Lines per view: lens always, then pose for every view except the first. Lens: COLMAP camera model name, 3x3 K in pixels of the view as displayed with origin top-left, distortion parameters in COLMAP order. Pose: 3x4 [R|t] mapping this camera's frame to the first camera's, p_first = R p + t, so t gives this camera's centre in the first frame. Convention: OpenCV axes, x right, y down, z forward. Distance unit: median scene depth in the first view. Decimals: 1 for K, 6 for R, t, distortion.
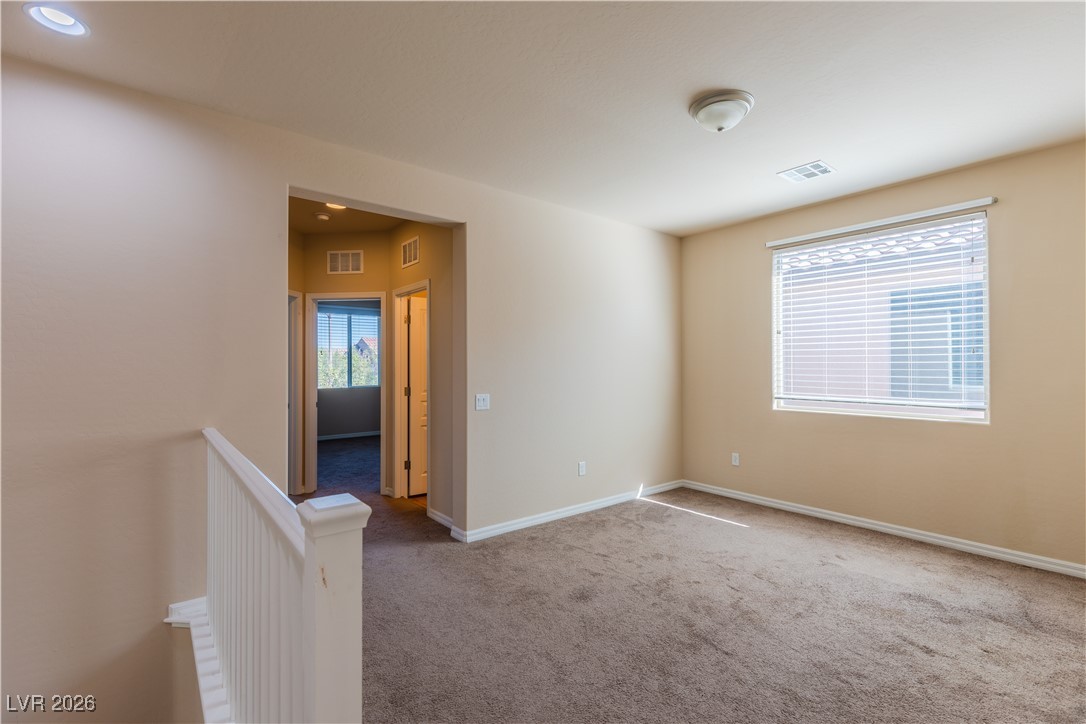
lens RADIAL K [[491.1, 0, 539.4], [0, 491.1, 362.1], [0, 0, 1]] dist [0.003997, 0.000429]
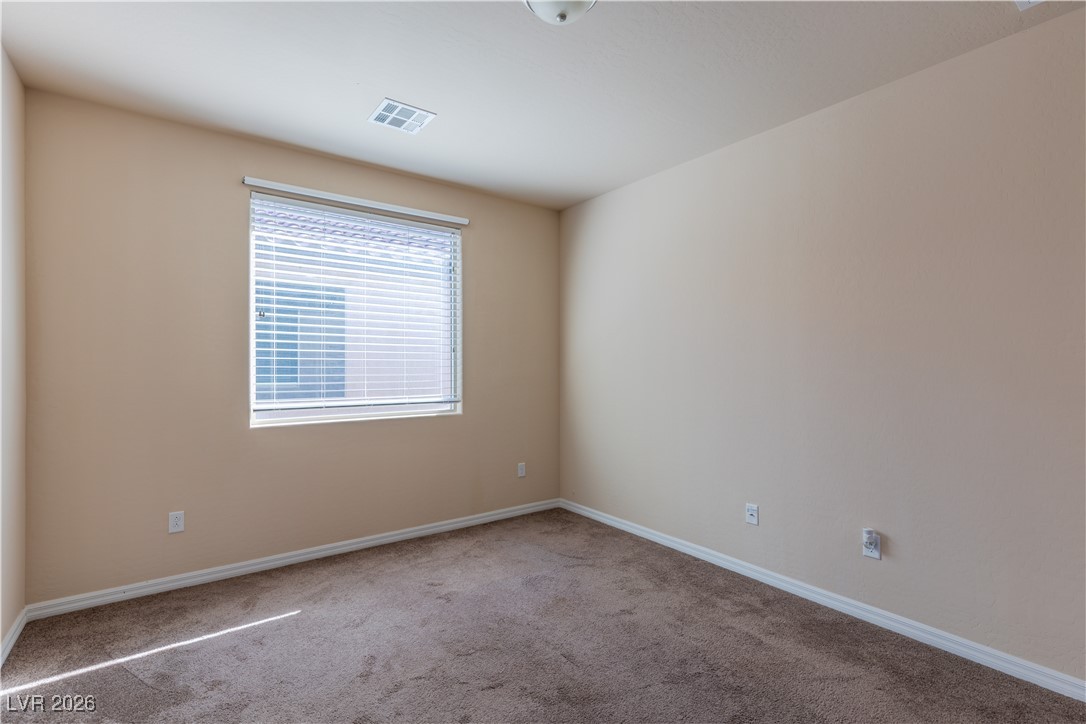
lens RADIAL K [[491.1, 0, 549.7], [0, 491.1, 367.3], [0, 0, 1]] dist [0.003997, 0.000429]
pose [[0.055155, -0.002352, 0.998475, -0.211006], [-0.004722, 0.999985, 0.002617, 0.011709], [-0.998467, -0.004859, 0.055143, 0.669366]]
